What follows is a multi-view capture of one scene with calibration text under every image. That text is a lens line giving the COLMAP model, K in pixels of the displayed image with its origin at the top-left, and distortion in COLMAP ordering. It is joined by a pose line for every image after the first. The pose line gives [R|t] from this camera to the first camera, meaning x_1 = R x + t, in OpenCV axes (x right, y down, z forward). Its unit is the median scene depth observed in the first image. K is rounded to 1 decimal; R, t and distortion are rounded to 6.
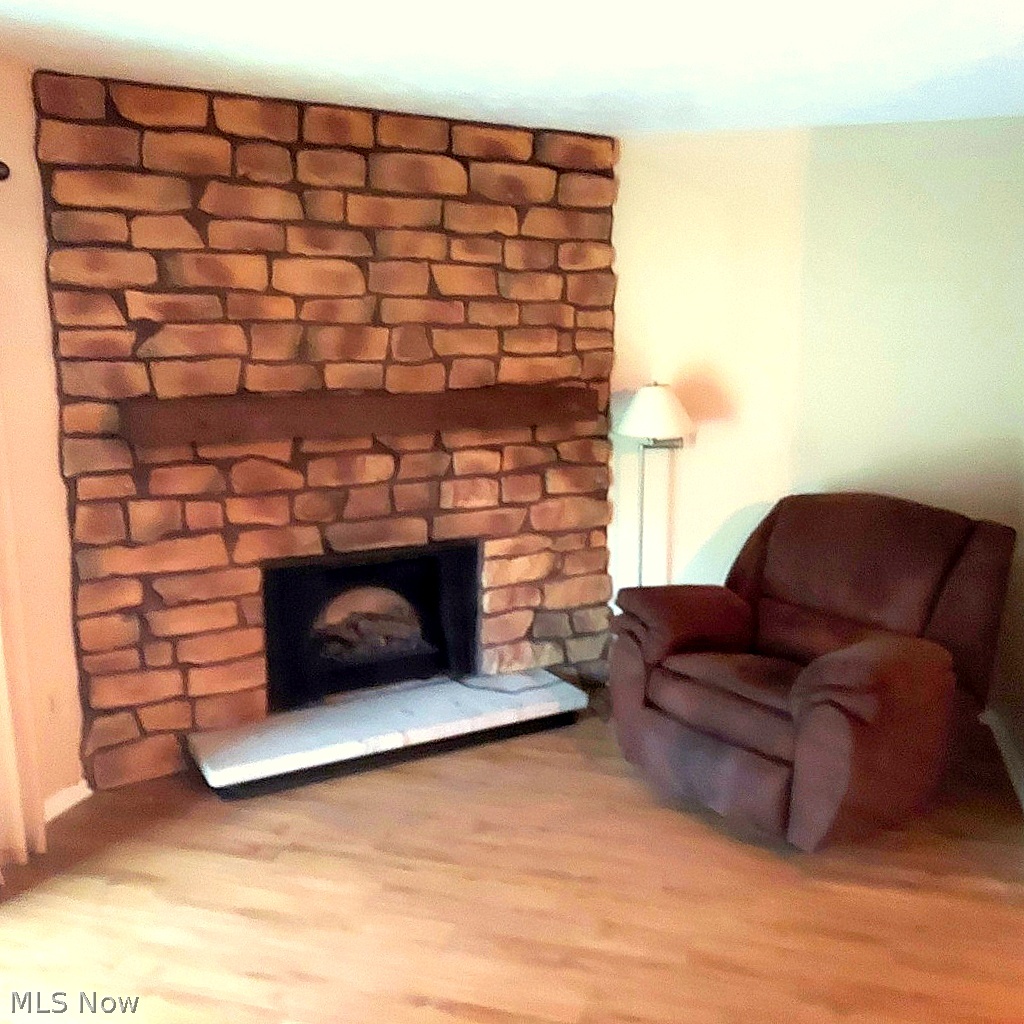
lens RADIAL K [[1012.9, 0, 512.0], [0, 1012.9, 512.0], [0, 0, 1]] dist [0.124983, -0.235085]
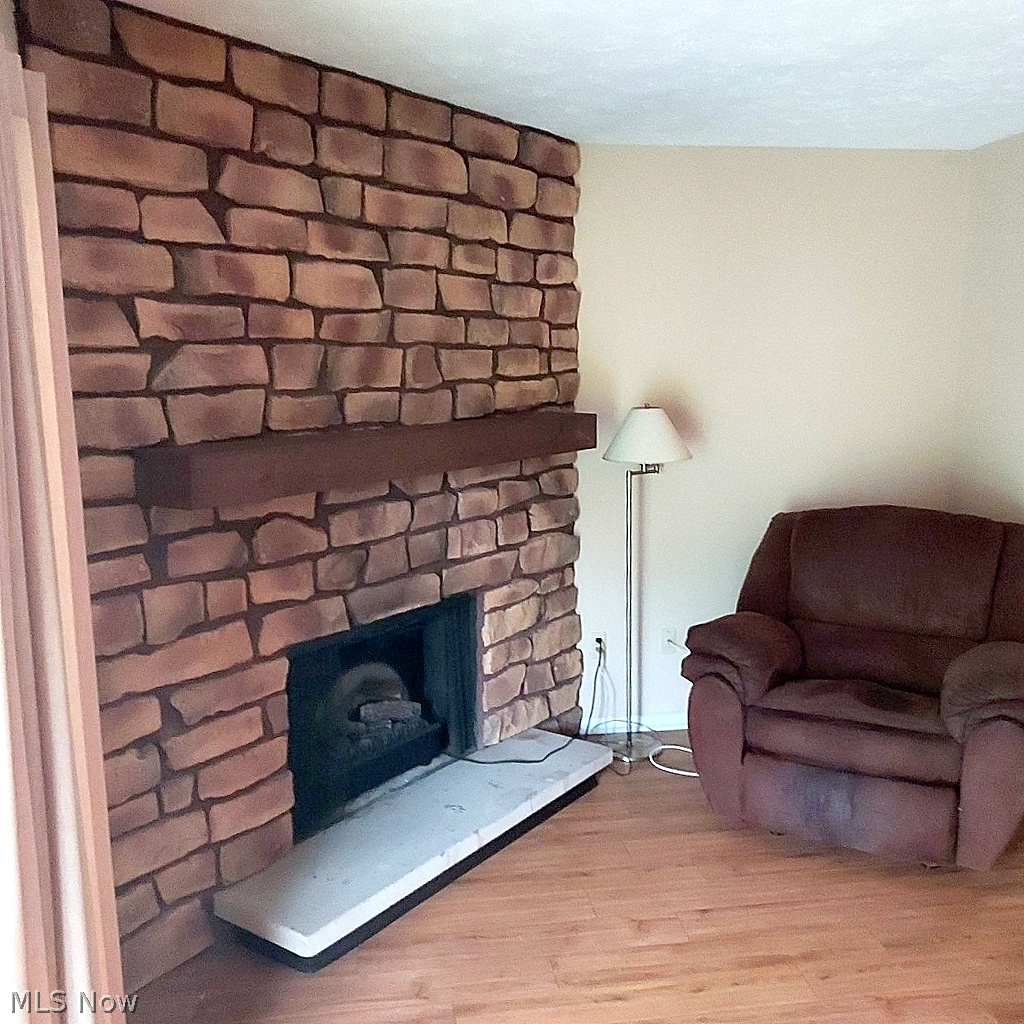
lens RADIAL K [[1012.9, 0, 512.0], [0, 1012.9, 512.0], [0, 0, 1]] dist [0.124983, -0.235085]
pose [[0.904289, -0.073318, 0.420579, -0.411407], [0.083858, 0.996456, -0.006594, -0.036008], [-0.418605, 0.041232, 0.907232, 0.222356]]
